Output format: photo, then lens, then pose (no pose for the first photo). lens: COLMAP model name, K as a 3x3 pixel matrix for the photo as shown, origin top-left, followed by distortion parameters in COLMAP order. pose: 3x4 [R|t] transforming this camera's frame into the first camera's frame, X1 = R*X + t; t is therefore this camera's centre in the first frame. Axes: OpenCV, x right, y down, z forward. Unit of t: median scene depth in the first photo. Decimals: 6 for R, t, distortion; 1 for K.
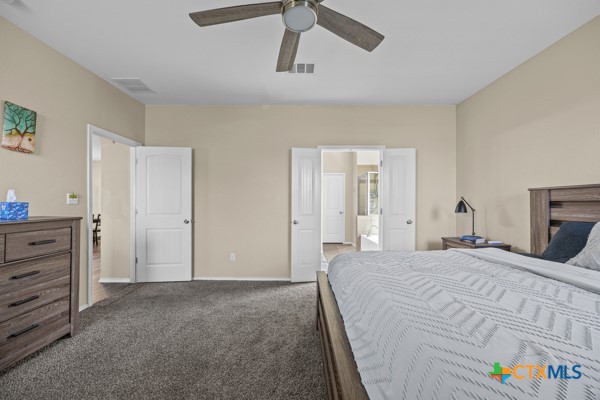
lens RADIAL K [[232.0, 0, 303.2], [0, 232.0, 203.3], [0, 0, 1]] dist [0.000987, -0.000002]
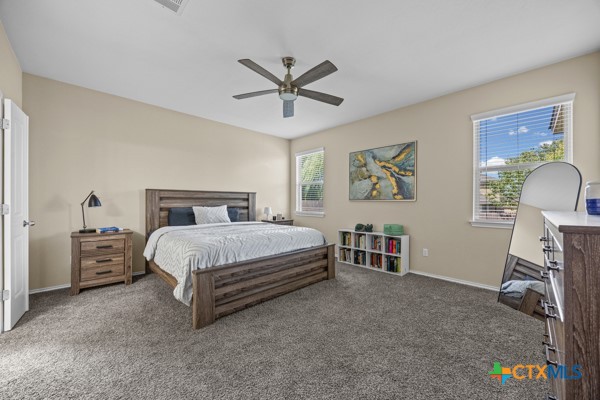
lens RADIAL K [[232.0, 0, 301.7], [0, 232.0, 201.4], [0, 0, 1]] dist [0.000987, -0.000002]
pose [[-0.694606, -0.003960, 0.719380, -0.933336], [-0.007692, 0.999969, -0.001923, 0.018338], [-0.719350, -0.006869, -0.694614, 1.443691]]
